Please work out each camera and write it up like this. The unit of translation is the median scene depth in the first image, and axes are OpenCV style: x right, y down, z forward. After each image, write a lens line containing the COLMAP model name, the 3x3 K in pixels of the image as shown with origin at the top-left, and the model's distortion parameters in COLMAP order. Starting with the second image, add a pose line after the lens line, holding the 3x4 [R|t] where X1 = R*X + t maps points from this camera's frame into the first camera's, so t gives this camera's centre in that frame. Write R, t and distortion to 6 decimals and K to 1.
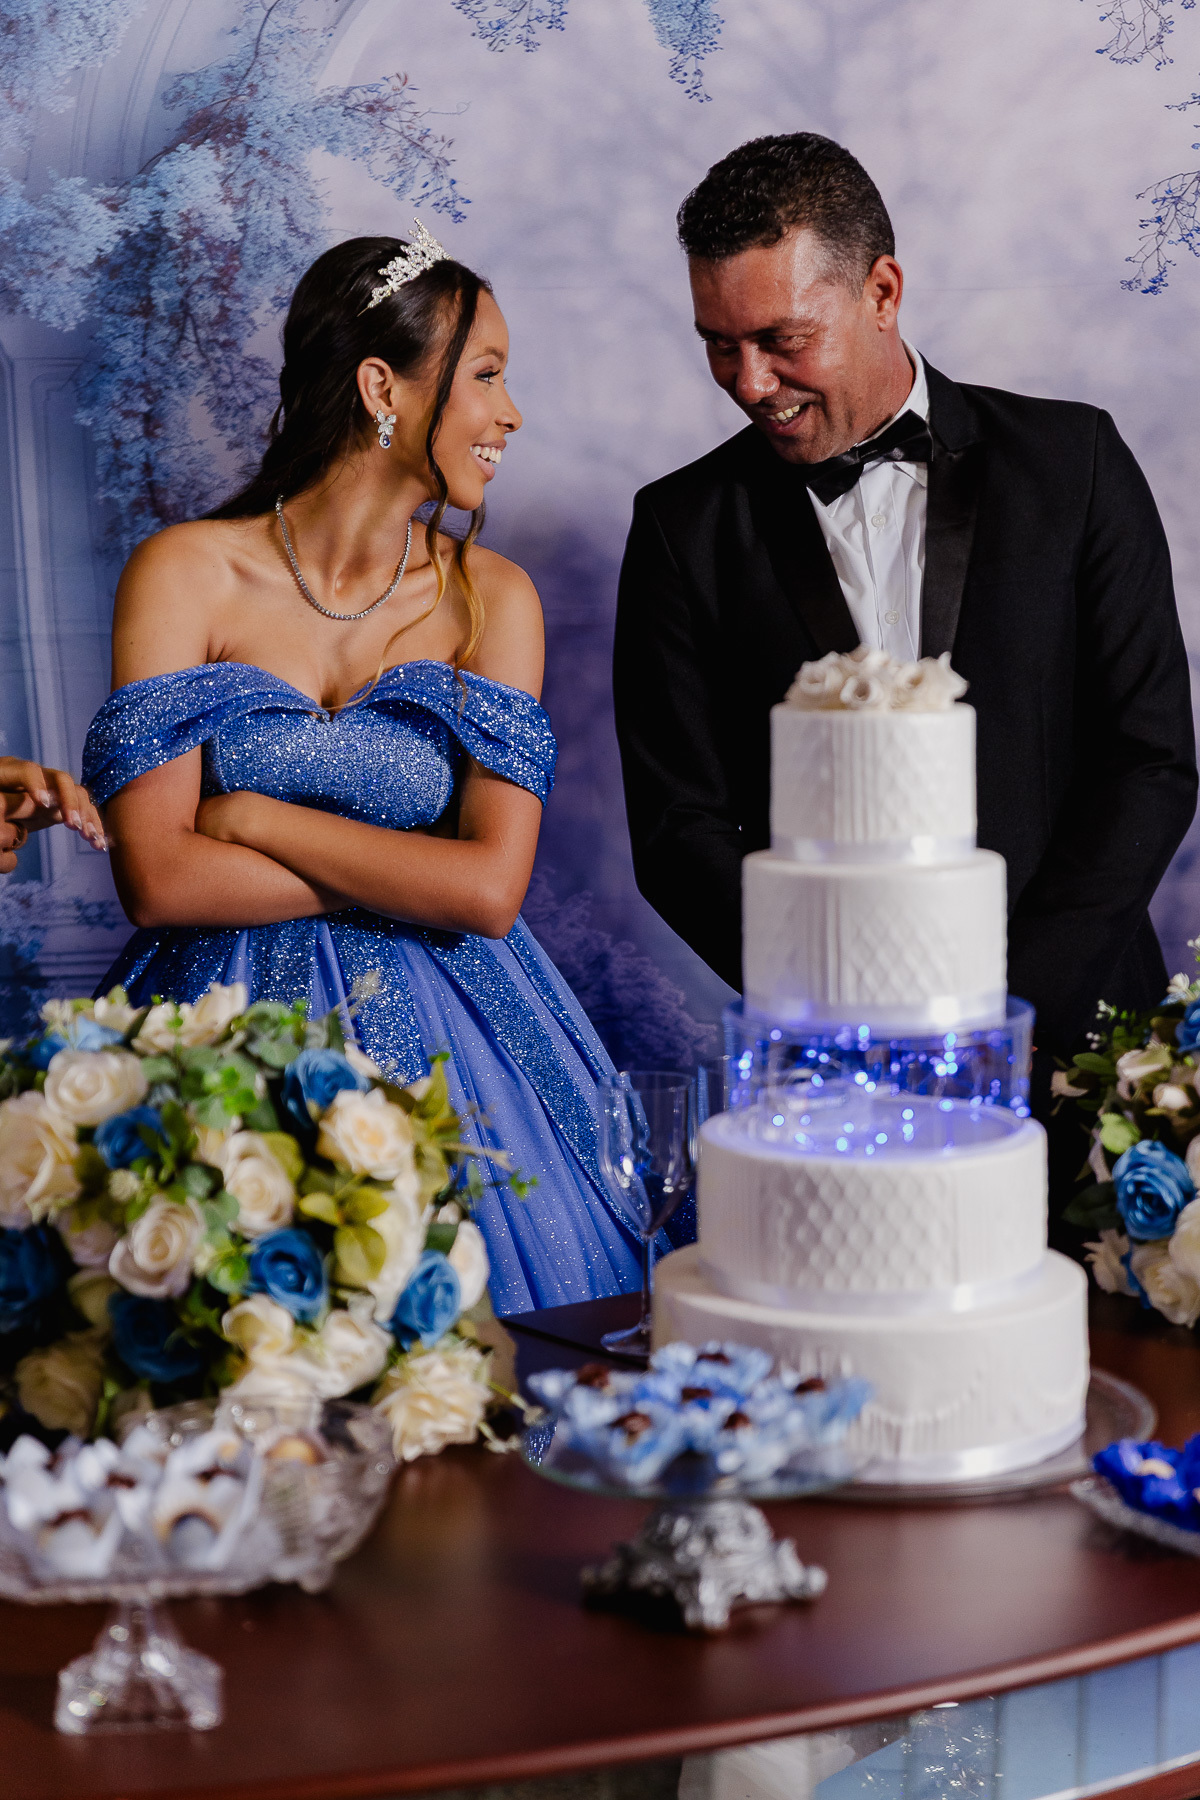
lens RADIAL K [[3406.3, 0, 590.9], [0, 3406.3, 913.9], [0, 0, 1]] dist [0.008493, 0.000000]
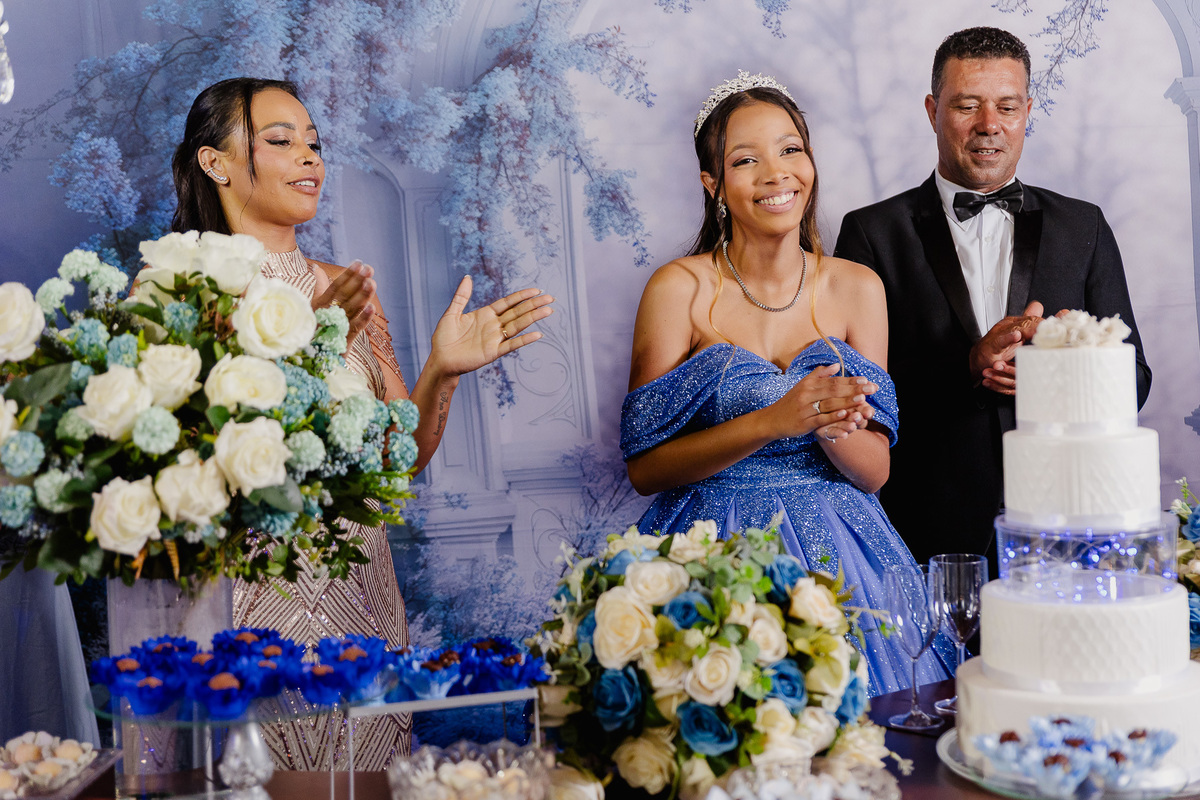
lens RADIAL K [[1833.7, 0, 600.2], [0, 1833.7, 396.7], [0, 0, 1]] dist [0.001786, 0.000000]
pose [[0.996818, -0.036683, 0.070775, -0.200431], [0.041073, 0.997256, -0.061594, 0.011572], [-0.068321, 0.064305, 0.995589, 0.069461]]
